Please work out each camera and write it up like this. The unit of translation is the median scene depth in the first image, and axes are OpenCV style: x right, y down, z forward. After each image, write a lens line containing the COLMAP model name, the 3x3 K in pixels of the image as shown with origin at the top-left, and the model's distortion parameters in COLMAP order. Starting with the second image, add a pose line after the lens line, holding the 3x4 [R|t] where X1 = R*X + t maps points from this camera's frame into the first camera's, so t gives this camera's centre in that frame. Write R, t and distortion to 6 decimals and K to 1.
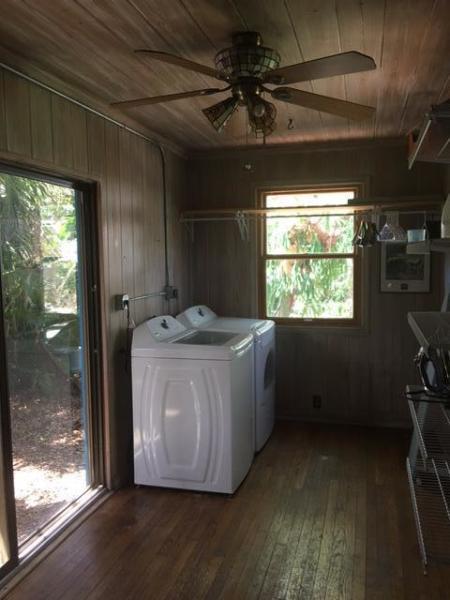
lens RADIAL K [[519.3, 0, 226.8], [0, 519.3, 300.8], [0, 0, 1]] dist [0.072844, -0.028940]
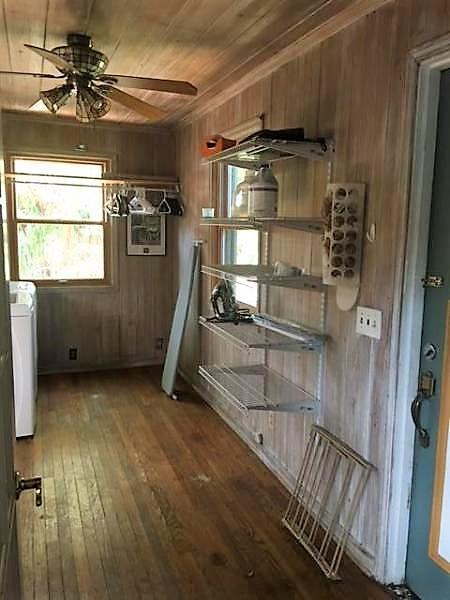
lens RADIAL K [[519.3, 0, 228.0], [0, 519.3, 299.2], [0, 0, 1]] dist [0.072844, -0.028940]
pose [[0.818087, -0.050814, 0.572846, -0.206811], [0.017424, 0.997822, 0.063629, 0.012461], [-0.574831, -0.042073, 0.817190, -0.105696]]
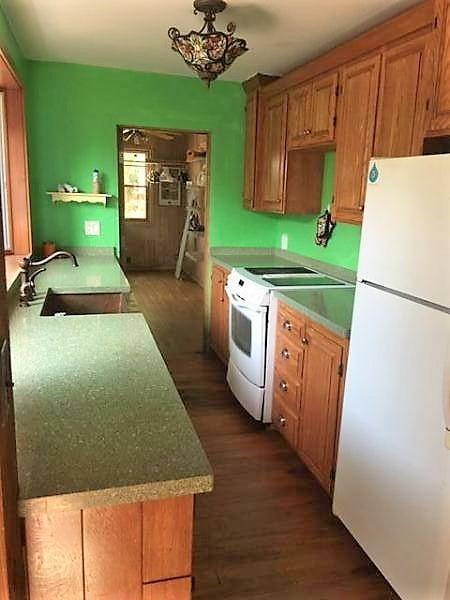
lens RADIAL K [[519.3, 0, 222.5], [0, 519.3, 303.5], [0, 0, 1]] dist [0.072844, -0.028940]
pose [[0.869377, -0.063998, 0.489988, -0.546379], [-0.005374, 0.990295, 0.138878, 0.084308], [-0.494120, -0.123370, 0.860596, -0.997059]]
